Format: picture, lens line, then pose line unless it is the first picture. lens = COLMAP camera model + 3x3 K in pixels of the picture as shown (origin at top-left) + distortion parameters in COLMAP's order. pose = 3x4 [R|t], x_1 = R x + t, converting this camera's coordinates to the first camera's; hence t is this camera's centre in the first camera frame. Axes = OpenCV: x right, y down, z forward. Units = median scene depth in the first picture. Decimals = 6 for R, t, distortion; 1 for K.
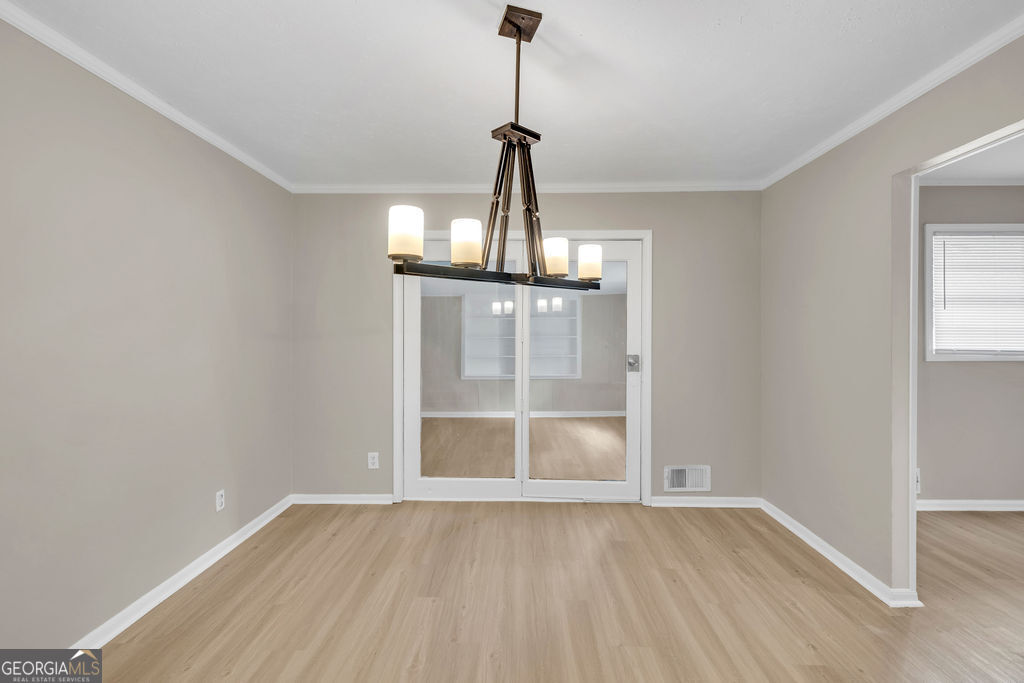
lens RADIAL K [[435.5, 0, 518.2], [0, 435.5, 335.0], [0, 0, 1]] dist [0.000602, 0.000395]
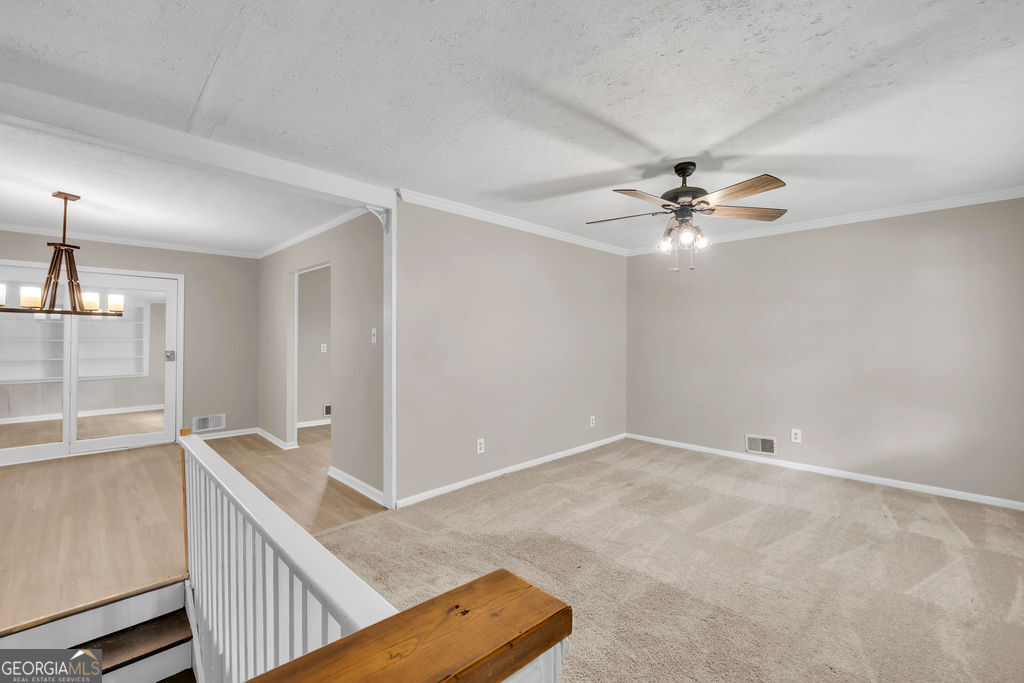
lens RADIAL K [[435.5, 0, 518.2], [0, 435.5, 335.0], [0, 0, 1]] dist [0.000602, 0.000395]
pose [[0.698790, 0.005233, 0.715307, 0.013538], [-0.001139, 0.999980, -0.006203, -0.003548], [-0.715326, 0.003520, 0.698782, -1.086059]]
